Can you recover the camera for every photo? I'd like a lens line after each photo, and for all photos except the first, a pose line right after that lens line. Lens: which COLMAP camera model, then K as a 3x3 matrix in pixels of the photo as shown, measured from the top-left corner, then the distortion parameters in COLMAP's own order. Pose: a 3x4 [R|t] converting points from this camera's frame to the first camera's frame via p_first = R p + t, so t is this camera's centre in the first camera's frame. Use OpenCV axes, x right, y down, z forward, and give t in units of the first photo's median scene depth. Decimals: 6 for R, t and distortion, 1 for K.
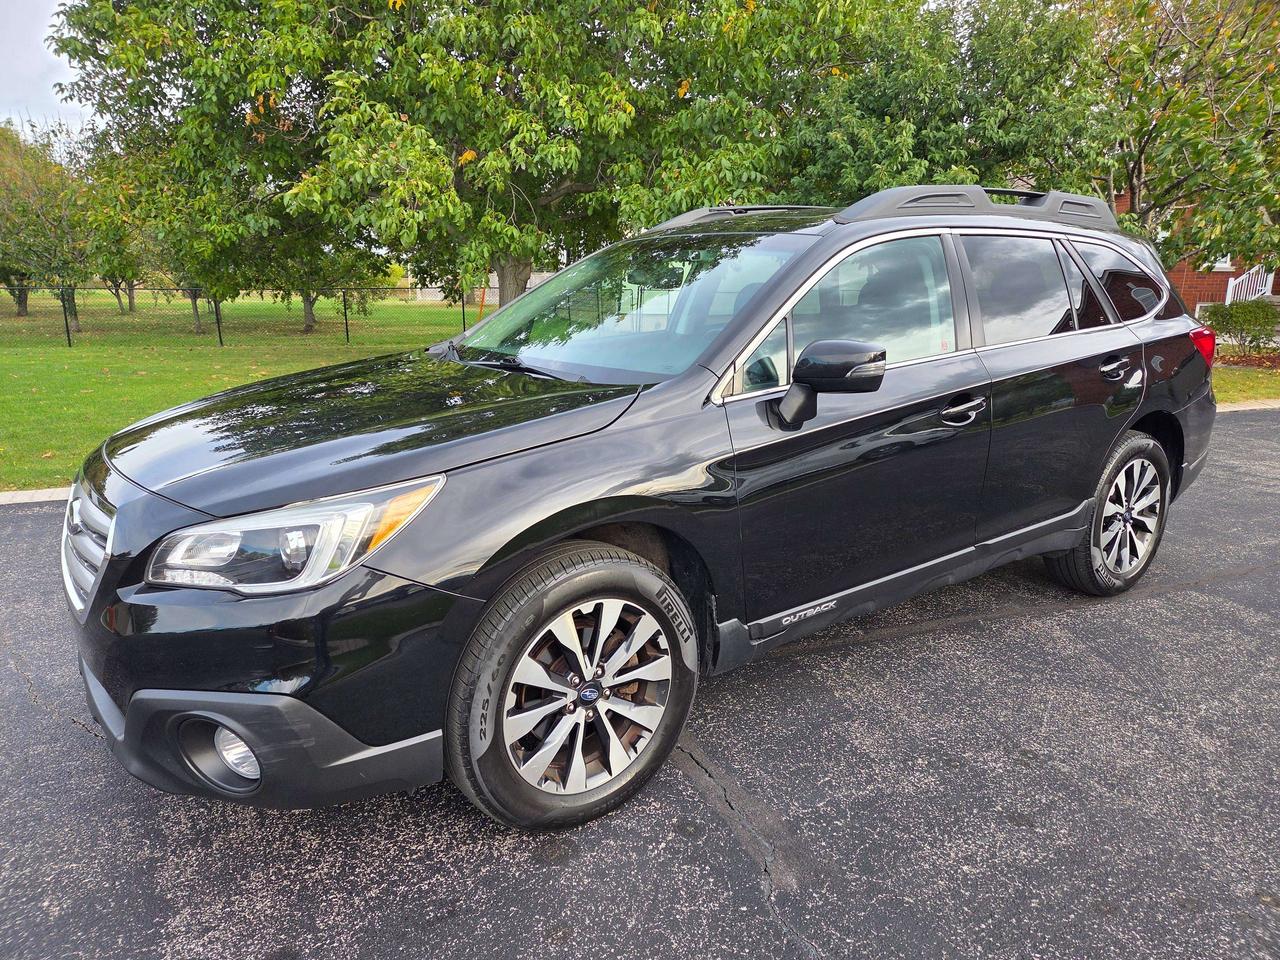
lens RADIAL K [[865.9, 0, 645.5], [0, 865.9, 477.5], [0, 0, 1]] dist [0.045800, -0.028712]
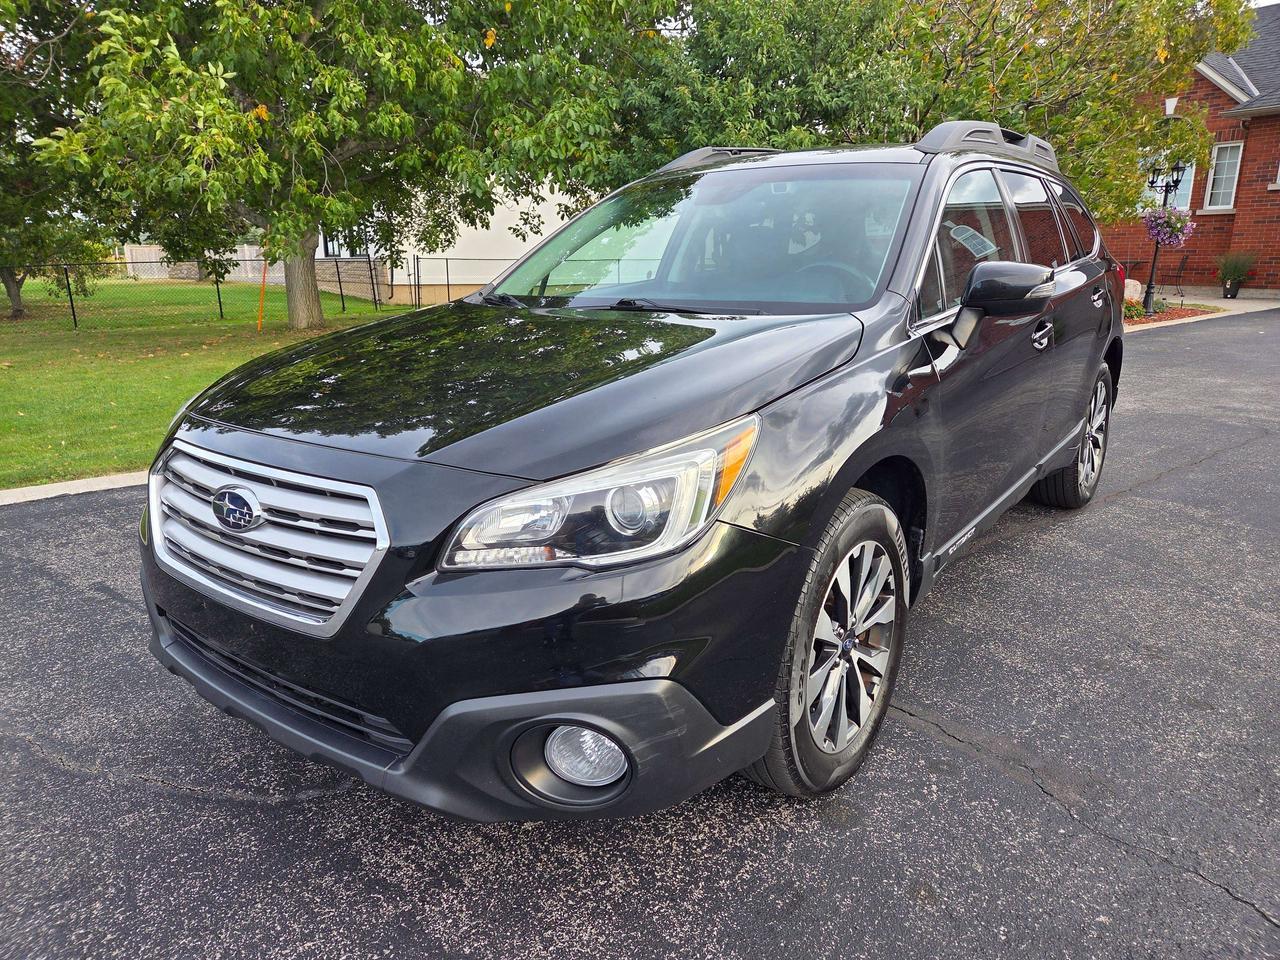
lens RADIAL K [[865.9, 0, 635.3], [0, 865.9, 471.1], [0, 0, 1]] dist [0.045800, -0.028712]
pose [[0.960494, -0.085543, 0.264829, -0.524733], [0.079581, 0.996276, 0.033178, 0.014062], [-0.266681, -0.010792, 0.963724, 0.158706]]
